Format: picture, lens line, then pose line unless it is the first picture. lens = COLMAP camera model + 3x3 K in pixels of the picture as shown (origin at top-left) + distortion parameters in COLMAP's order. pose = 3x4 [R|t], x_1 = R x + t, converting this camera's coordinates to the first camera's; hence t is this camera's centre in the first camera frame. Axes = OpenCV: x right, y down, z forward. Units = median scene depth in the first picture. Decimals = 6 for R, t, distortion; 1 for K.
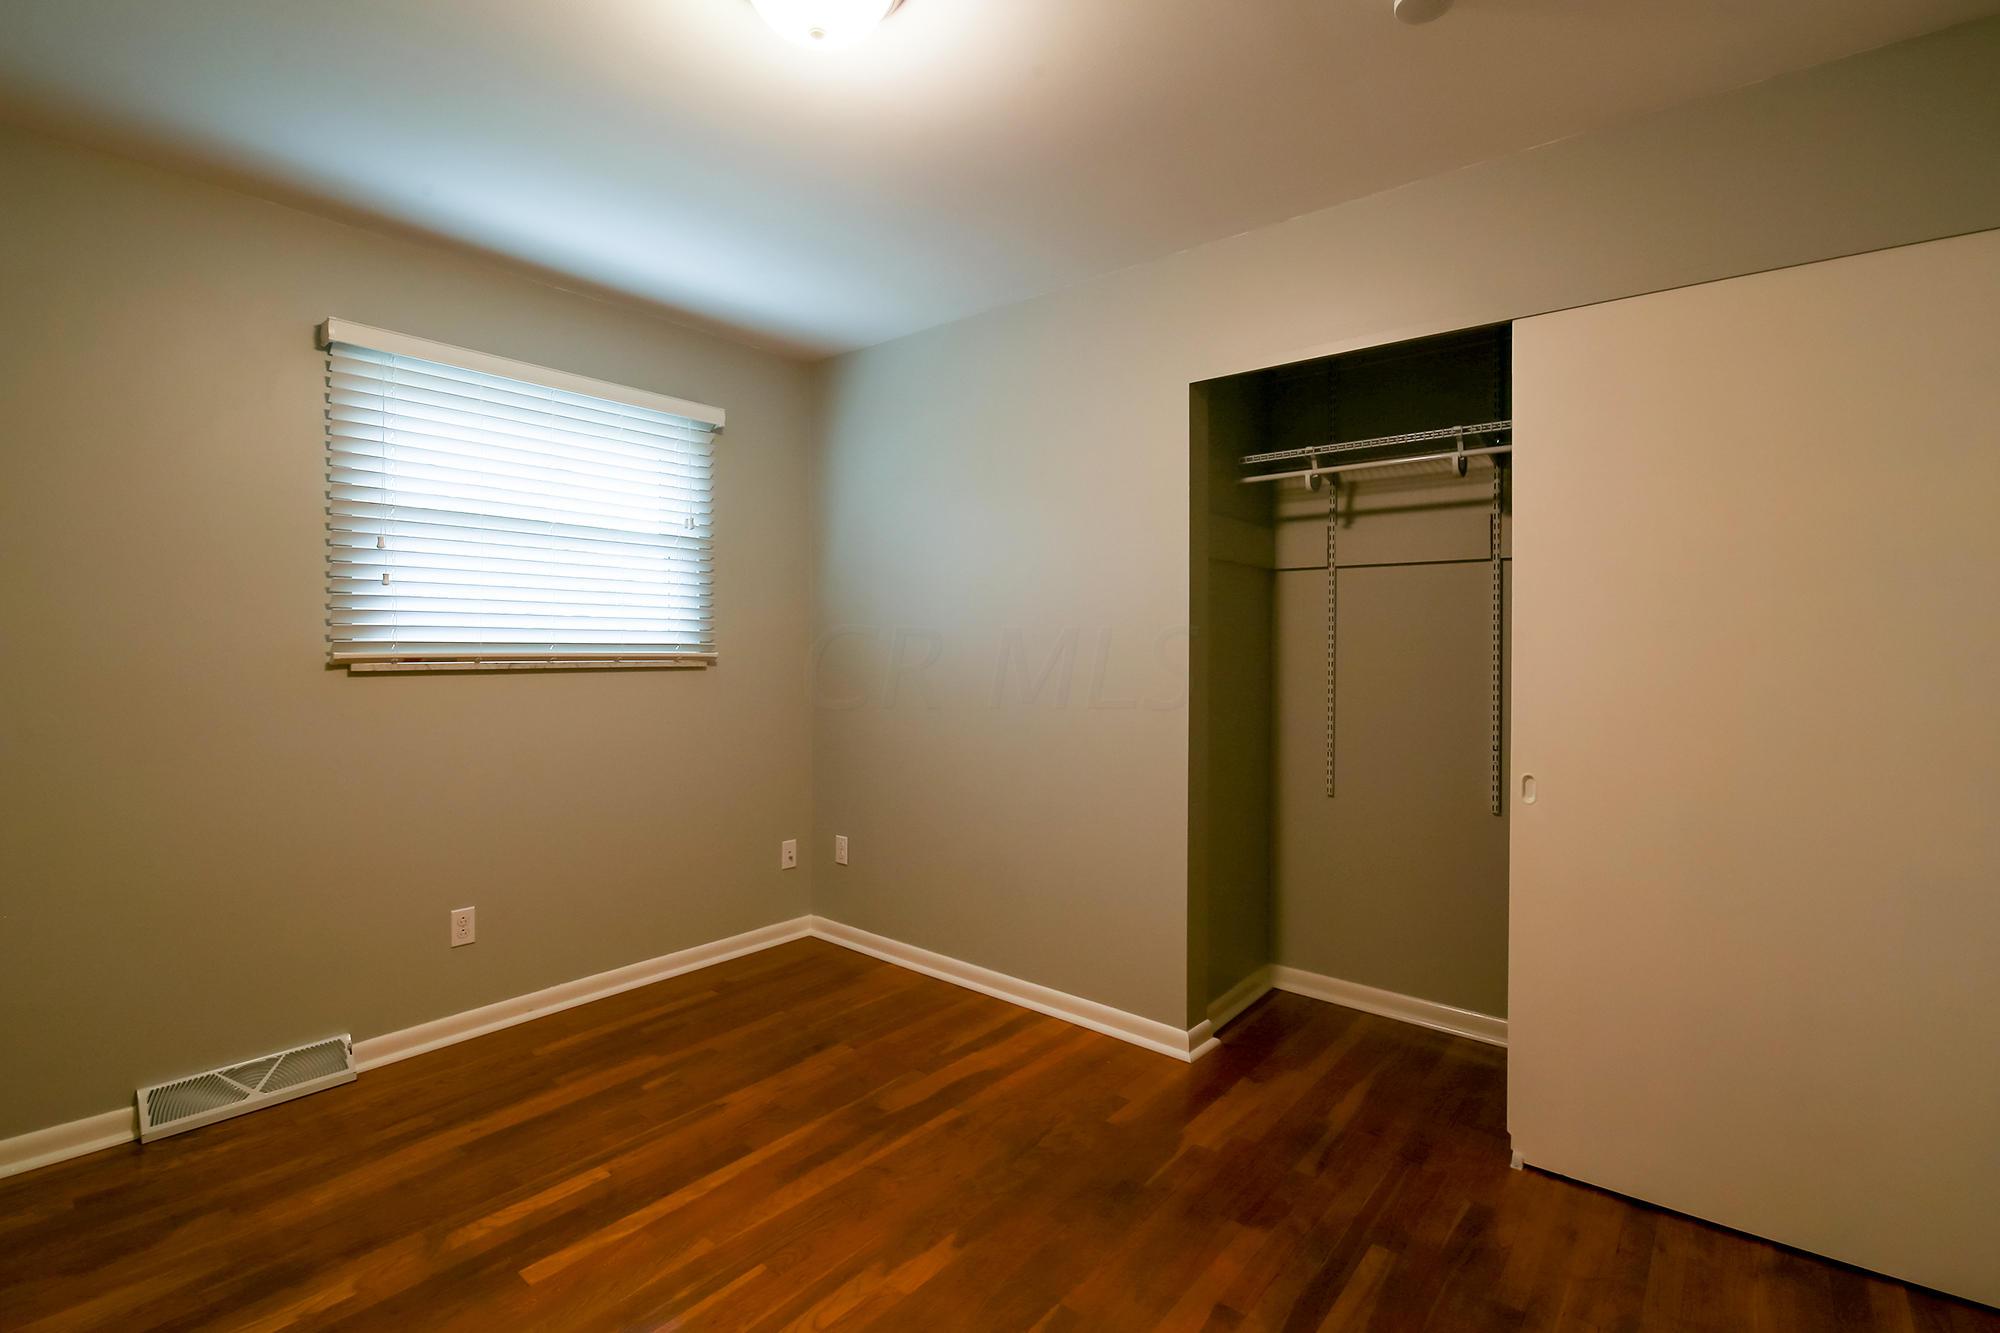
lens RADIAL K [[913.4, 0, 1000.0], [0, 913.4, 666.5], [0, 0, 1]] dist [-0.000723, 0.000164]
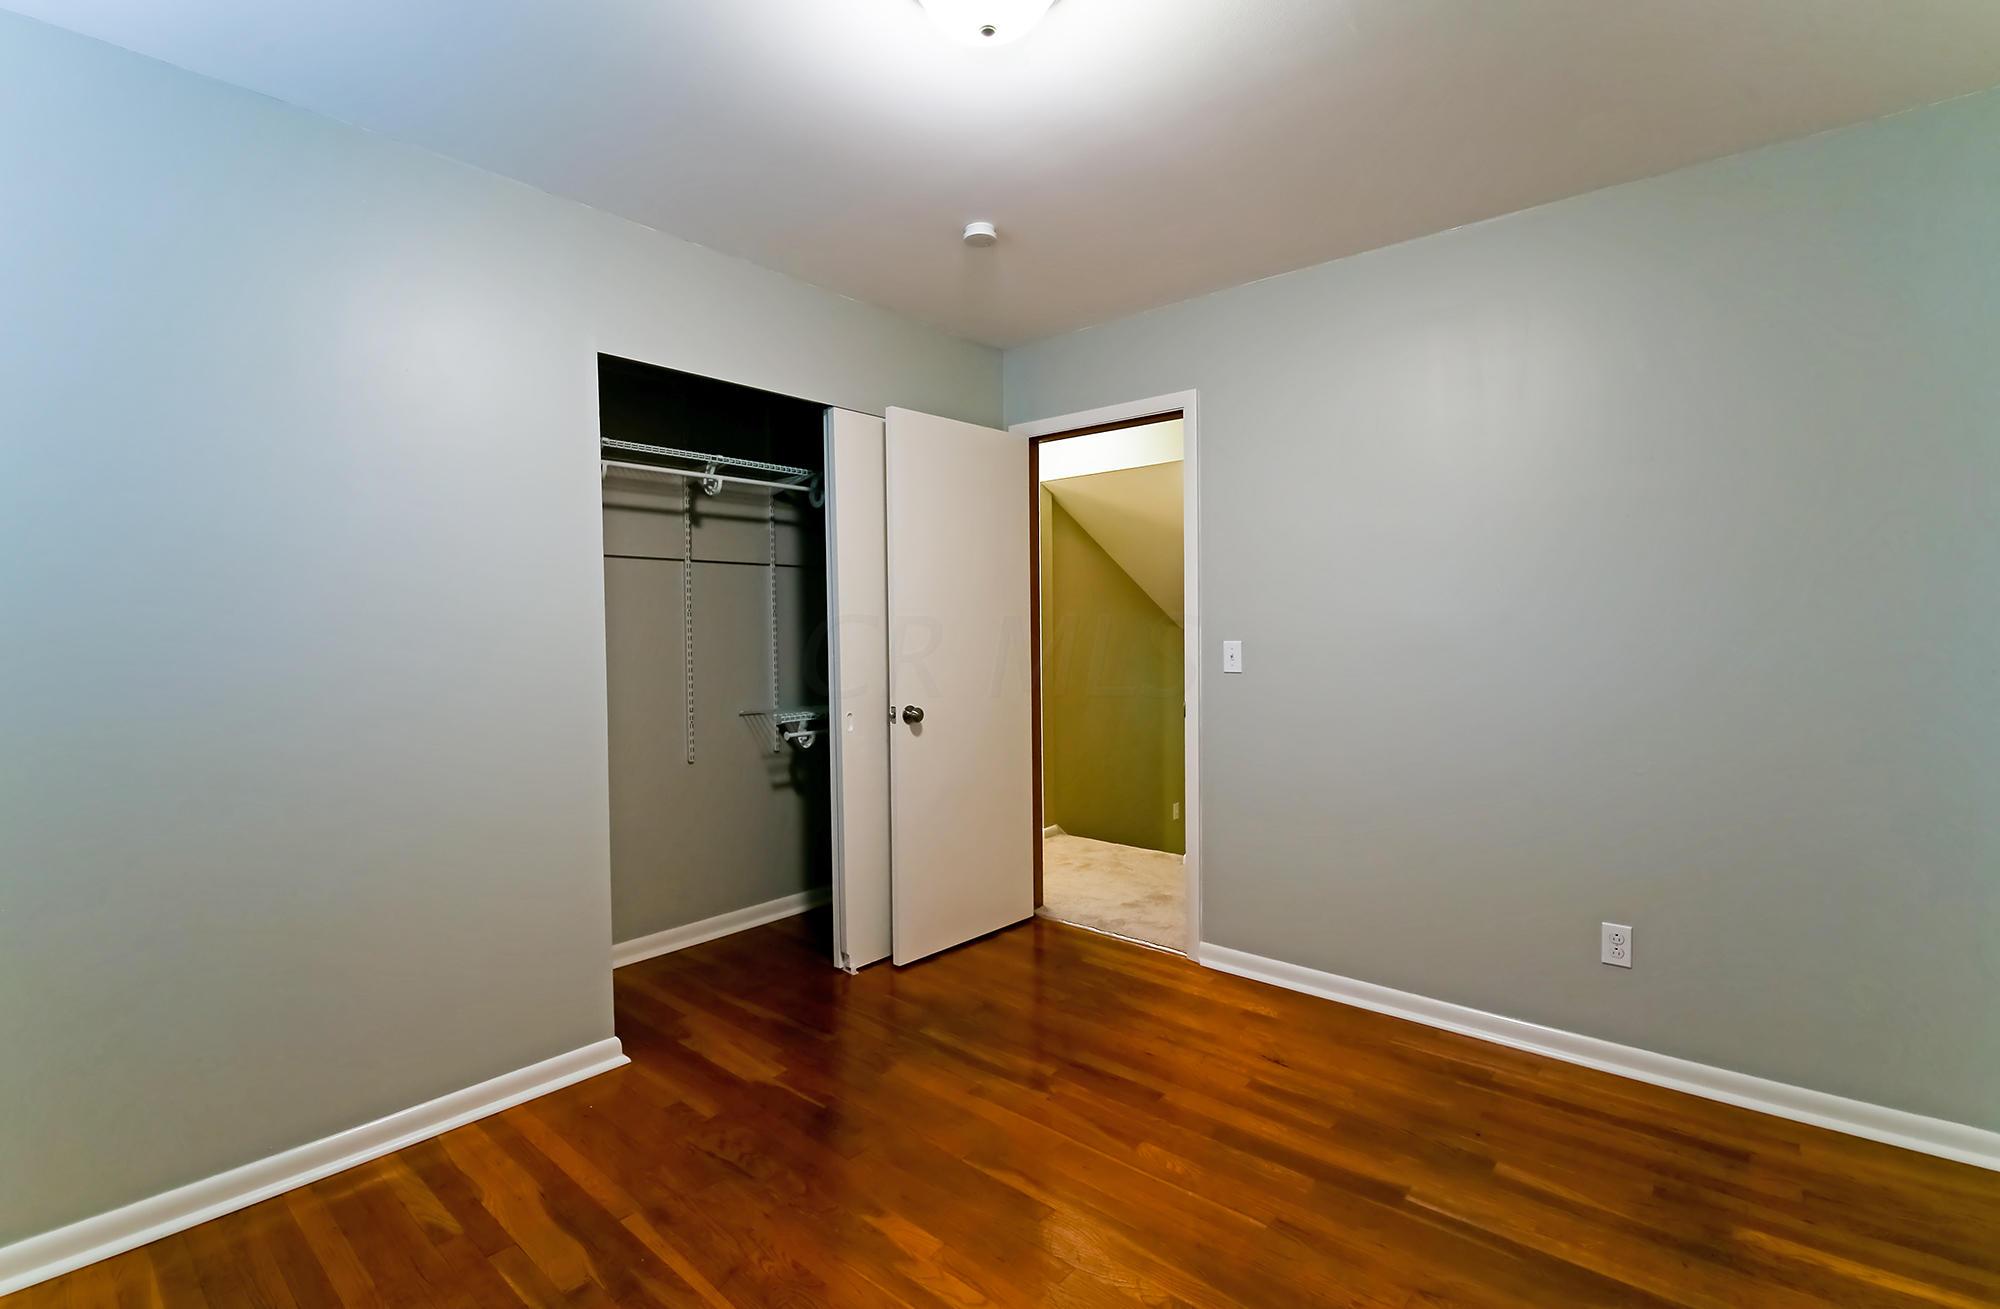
lens RADIAL K [[899.5, 0, 1000.0], [0, 899.5, 654.5], [0, 0, 1]] dist [0.000583, 0.000058]
pose [[0.012947, -0.031946, 0.999406, -0.808192], [0.035662, 0.998868, 0.031467, -0.014007], [-0.999280, 0.035233, 0.014071, 0.650983]]
